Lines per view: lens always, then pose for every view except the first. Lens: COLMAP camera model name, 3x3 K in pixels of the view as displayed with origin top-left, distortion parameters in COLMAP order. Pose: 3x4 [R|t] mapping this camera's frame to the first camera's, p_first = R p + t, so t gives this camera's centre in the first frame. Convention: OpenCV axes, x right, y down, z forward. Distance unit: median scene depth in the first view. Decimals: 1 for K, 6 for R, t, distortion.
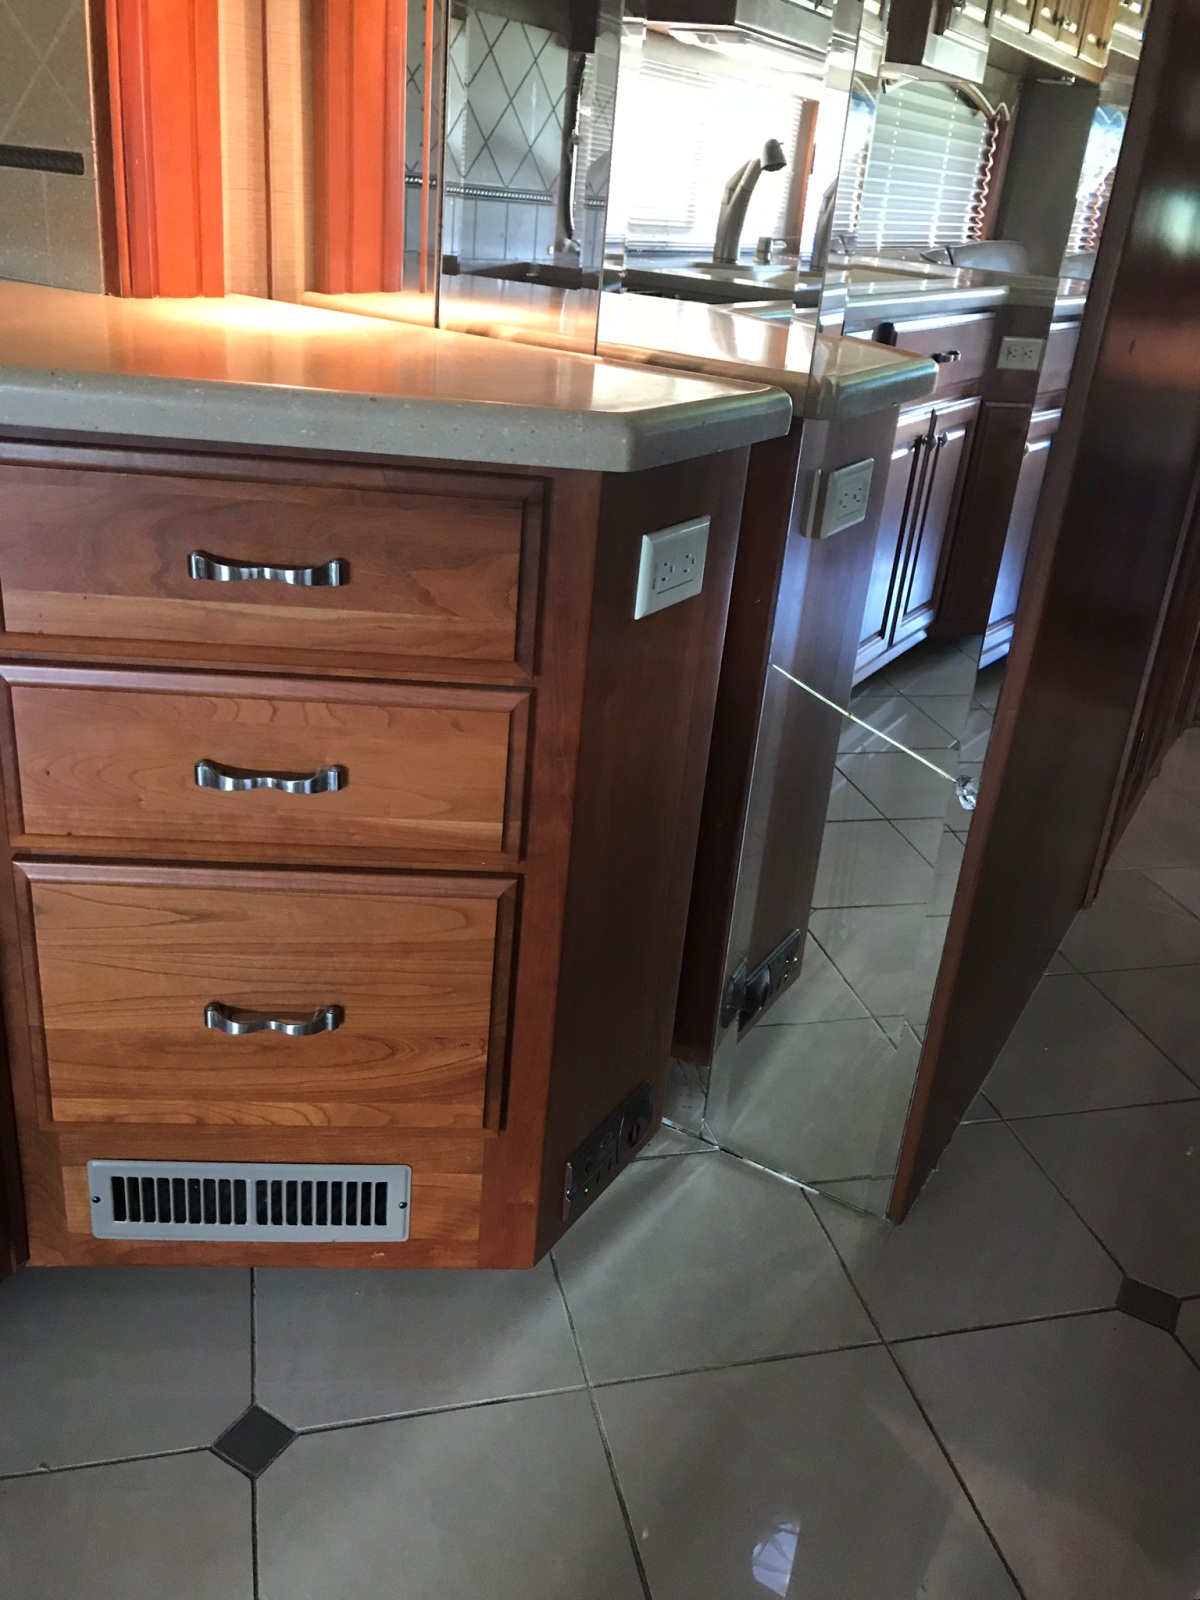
lens RADIAL K [[1316.6, 0, 620.3], [0, 1316.6, 776.0], [0, 0, 1]] dist [-0.003492, -0.011316]
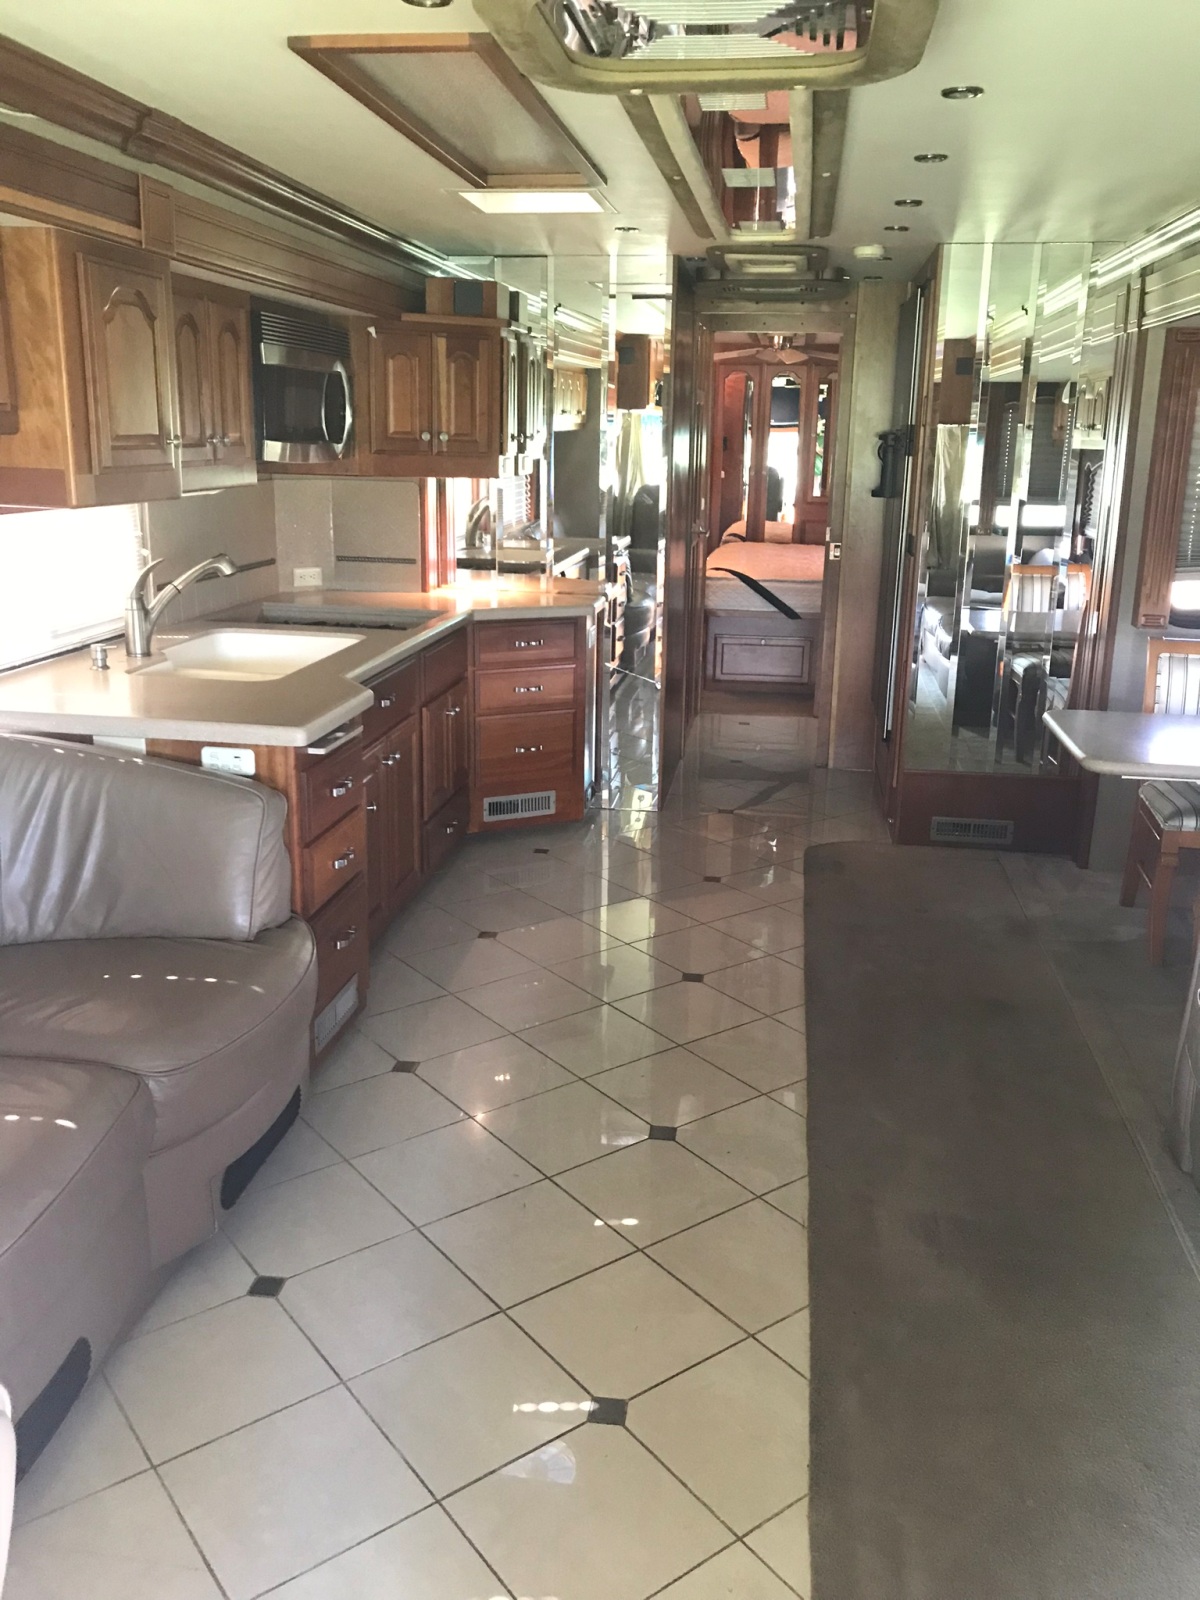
lens RADIAL K [[1306.8, 0, 608.0], [0, 1306.8, 780.0], [0, 0, 1]] dist [0.012257, 0.004233]
pose [[0.922242, -0.171696, 0.346397, -1.407055], [0.217803, 0.971001, -0.098587, 0.702663], [-0.319425, 0.166368, 0.932893, -2.827975]]
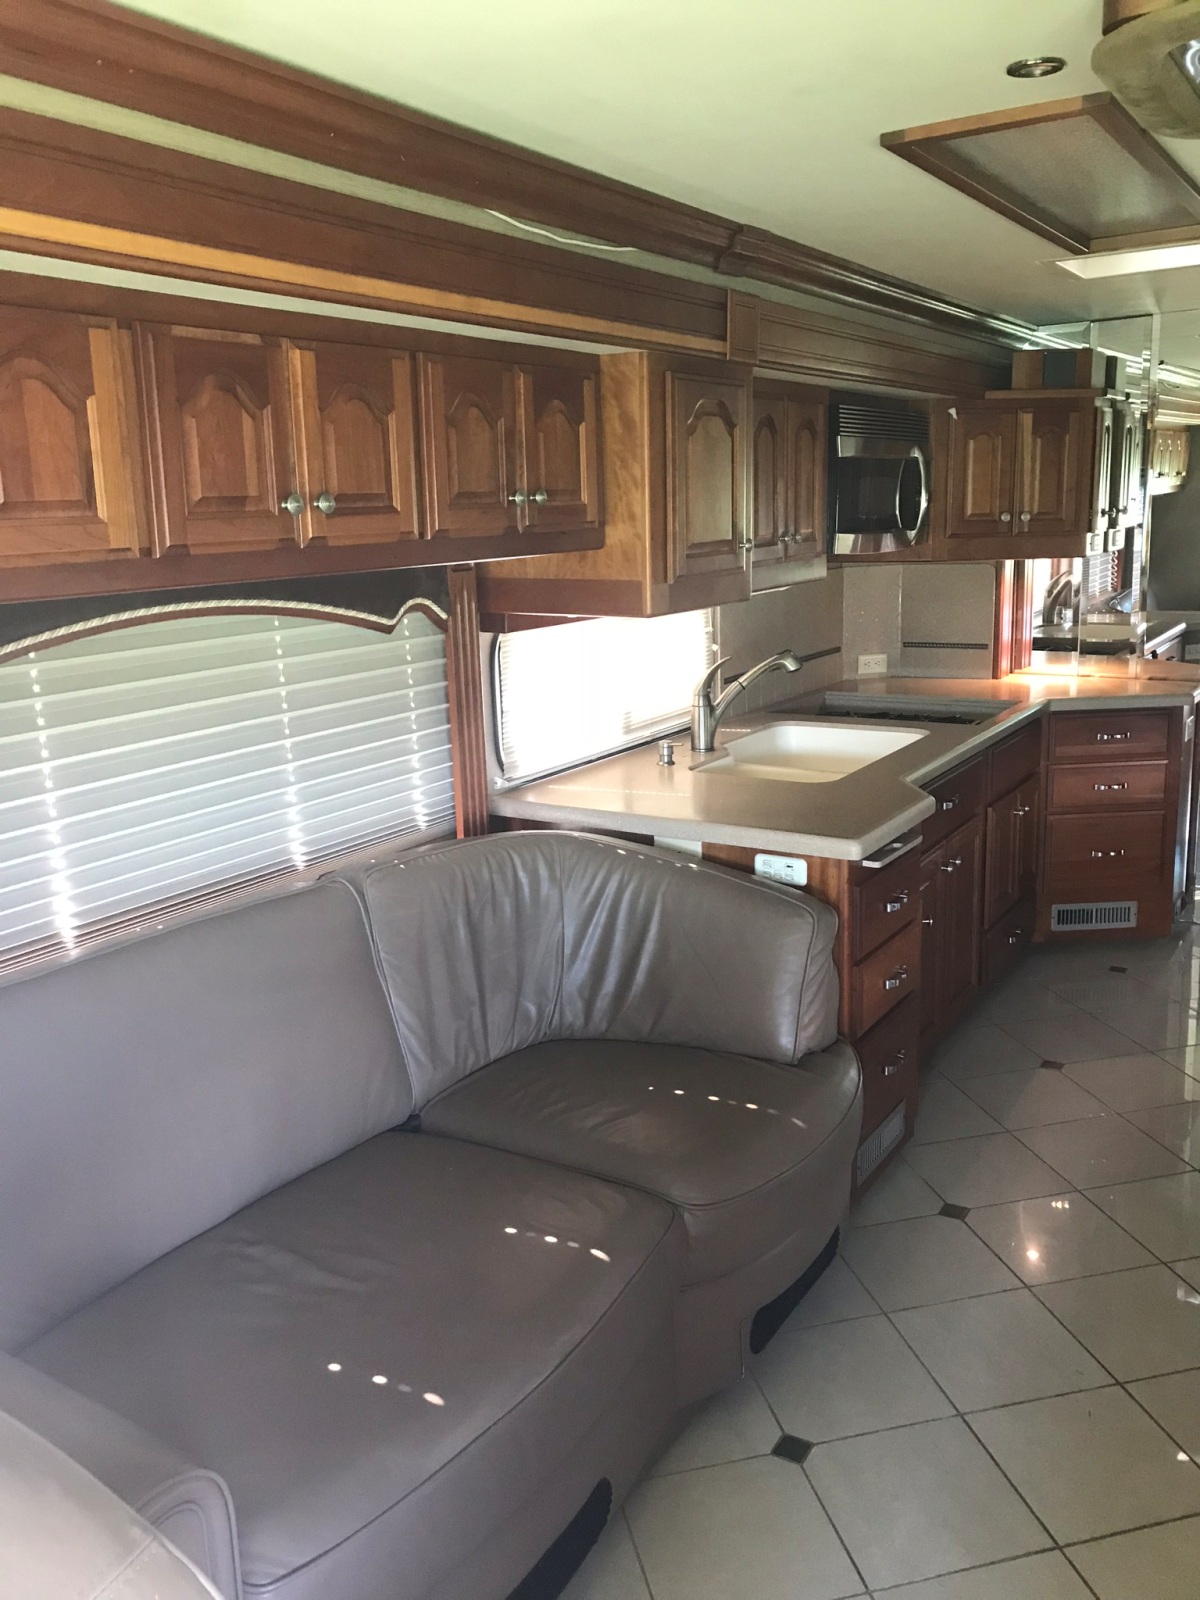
lens RADIAL K [[1297.8, 0, 586.9], [0, 1297.8, 779.2], [0, 0, 1]] dist [0.026928, -0.071687]
pose [[0.990666, -0.117082, -0.069798, -1.377867], [0.099410, 0.970935, -0.217722, 0.604487], [0.093261, 0.208751, 0.973512, -2.707535]]
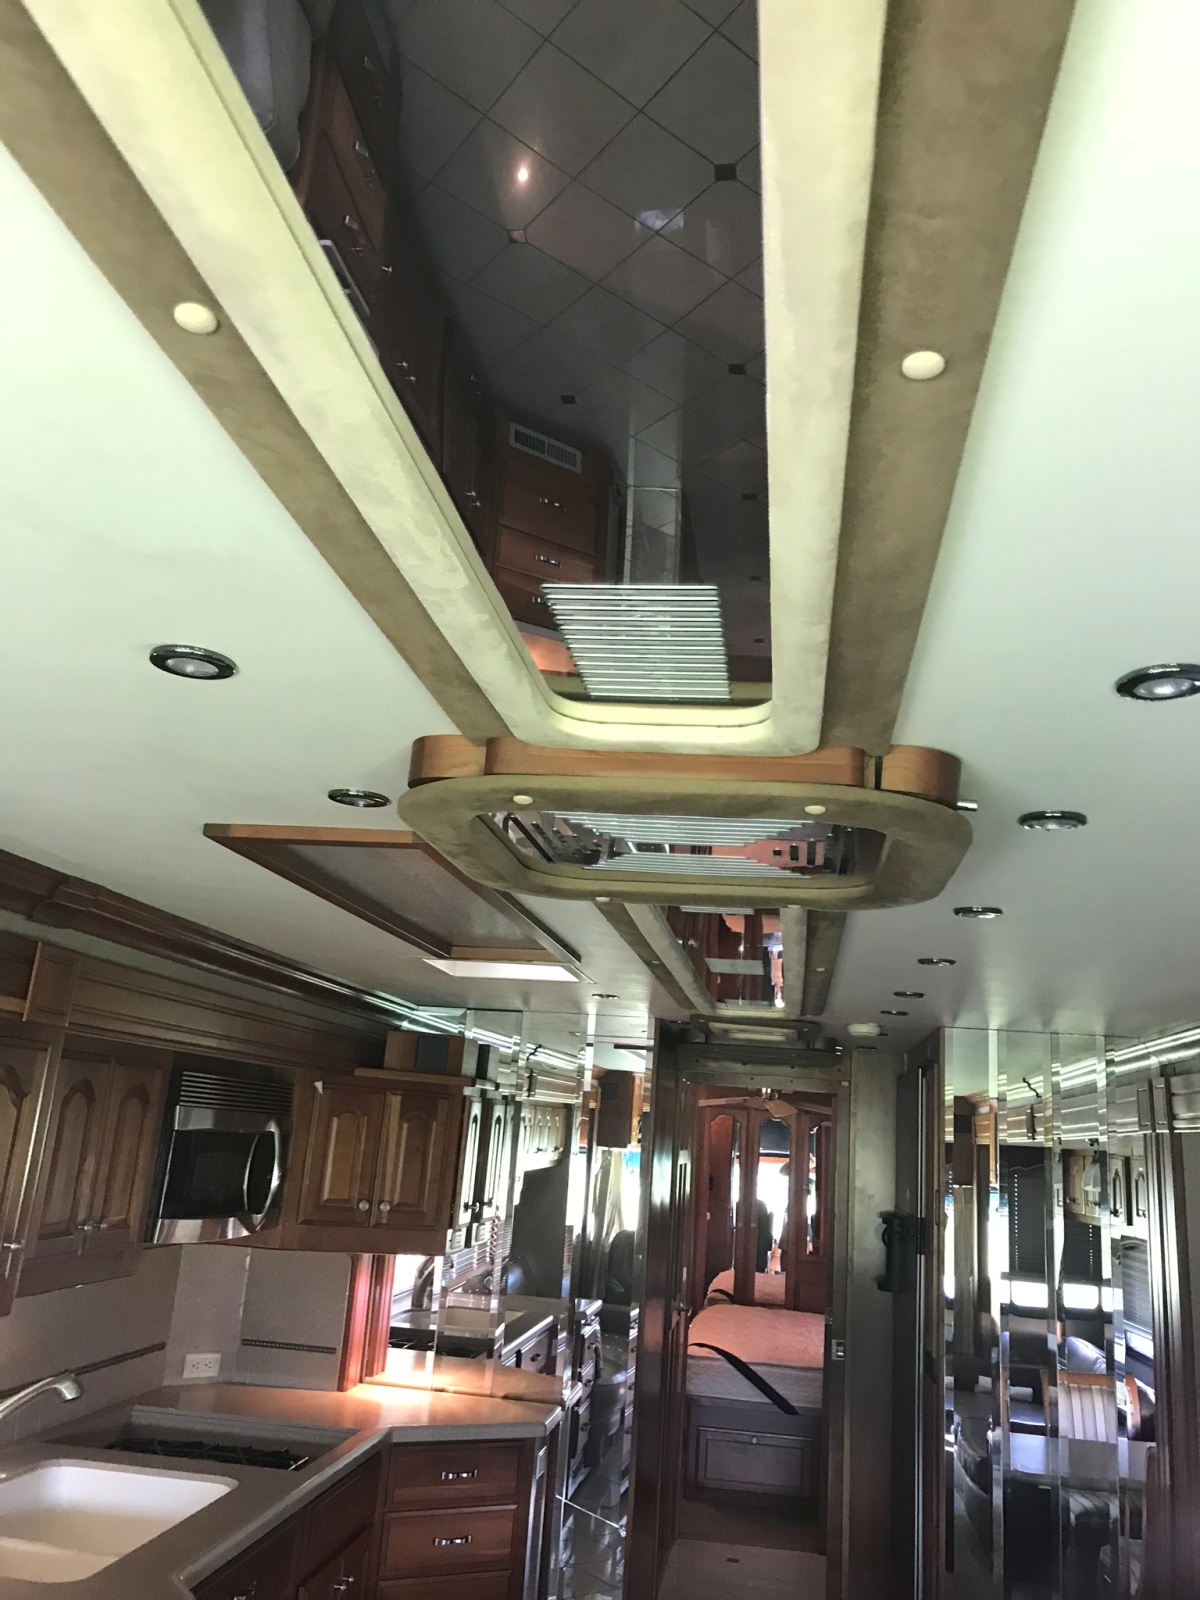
lens RADIAL K [[1310.1, 0, 594.4], [0, 1310.1, 781.8], [0, 0, 1]] dist [0.011513, -0.034411]
pose [[0.925159, 0.073488, 0.372397, -1.185231], [0.168539, 0.799536, -0.576486, 0.402260], [-0.340110, 0.596105, 0.727313, -2.525553]]
